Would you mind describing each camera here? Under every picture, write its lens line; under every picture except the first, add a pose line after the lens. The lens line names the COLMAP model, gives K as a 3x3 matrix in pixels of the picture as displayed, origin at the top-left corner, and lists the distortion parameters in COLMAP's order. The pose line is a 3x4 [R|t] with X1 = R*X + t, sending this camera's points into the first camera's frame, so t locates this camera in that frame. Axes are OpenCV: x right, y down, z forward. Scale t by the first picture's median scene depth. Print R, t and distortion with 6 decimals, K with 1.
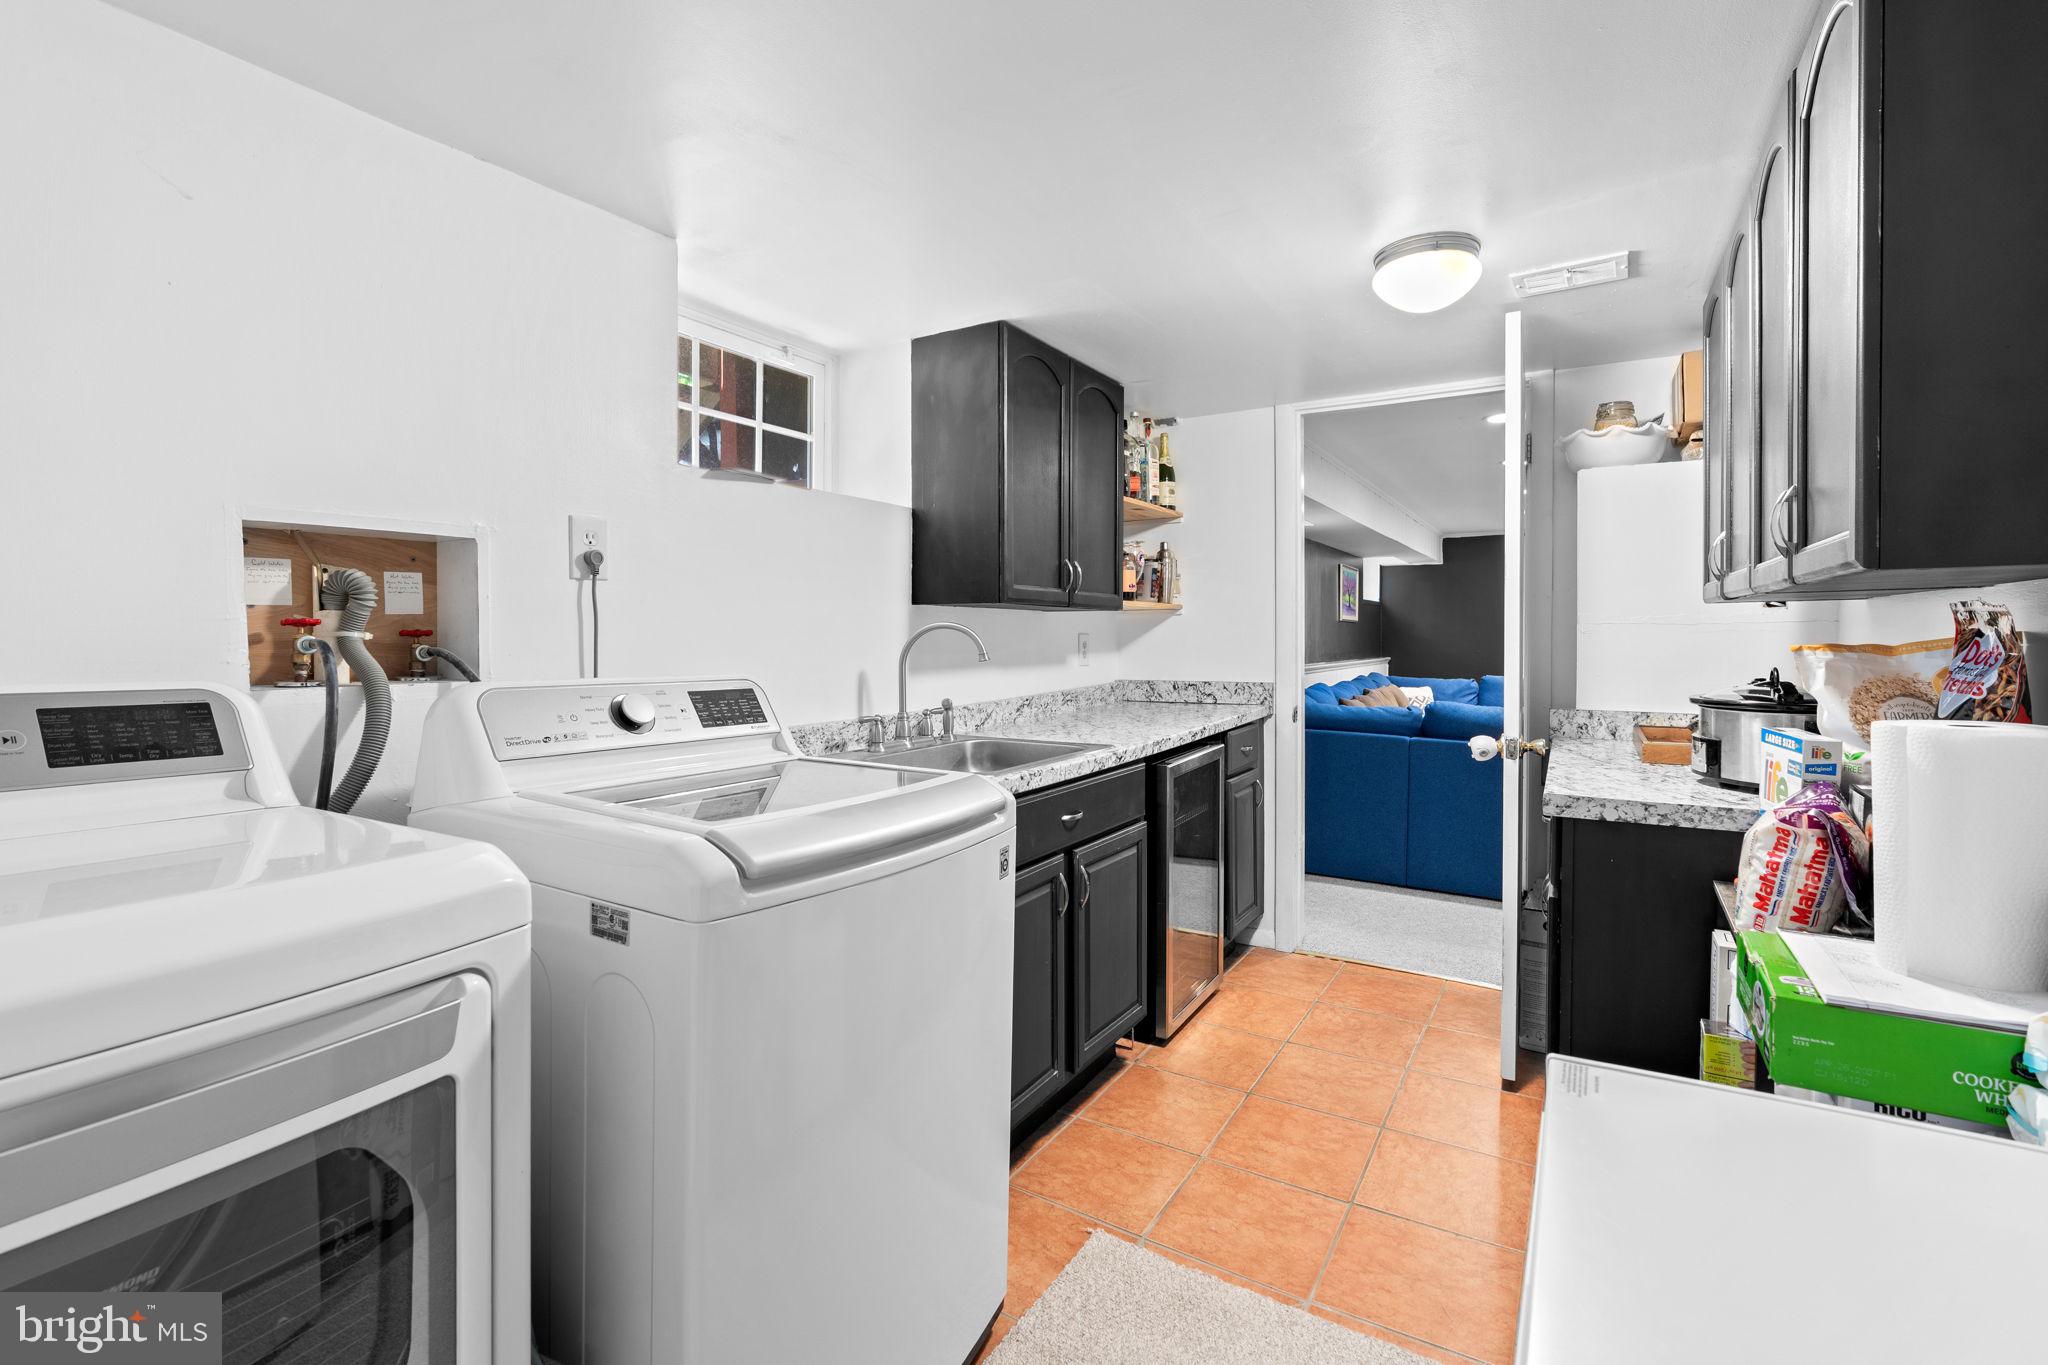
lens RADIAL K [[913.8, 0, 1029.4], [0, 913.8, 641.7], [0, 0, 1]] dist [0.000702, -0.000002]
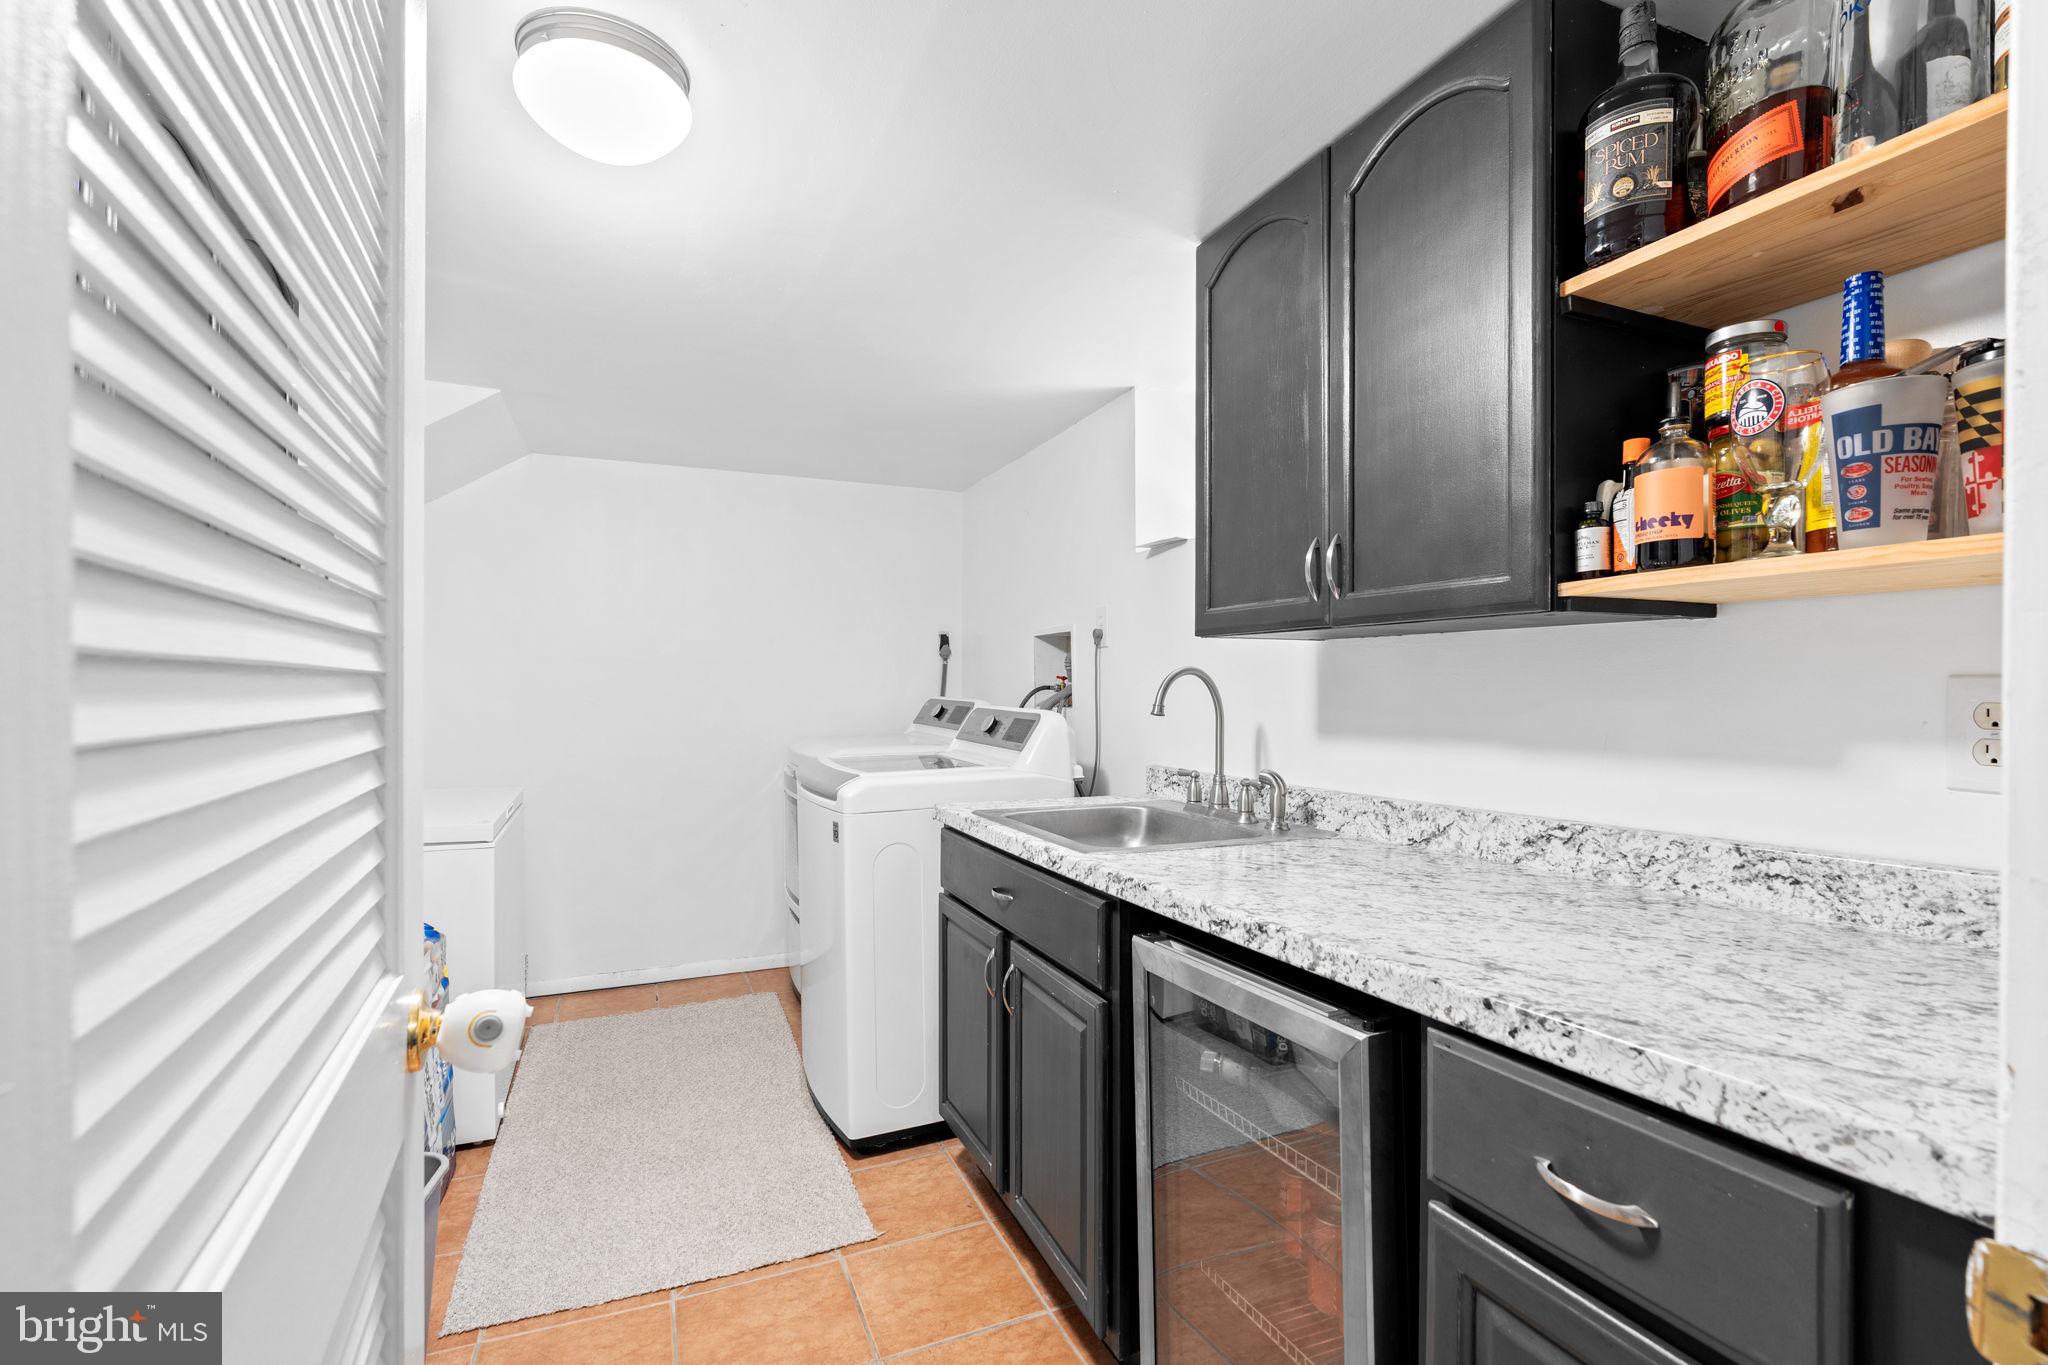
lens RADIAL K [[913.8, 0, 1025.6], [0, 913.8, 684.8], [0, 0, 1]] dist [0.000702, -0.000002]
pose [[-0.577731, -0.003053, -0.816221, 0.534089], [-0.007707, 0.999969, 0.001715, -0.004297], [0.816191, 0.007282, -0.577737, 1.102123]]
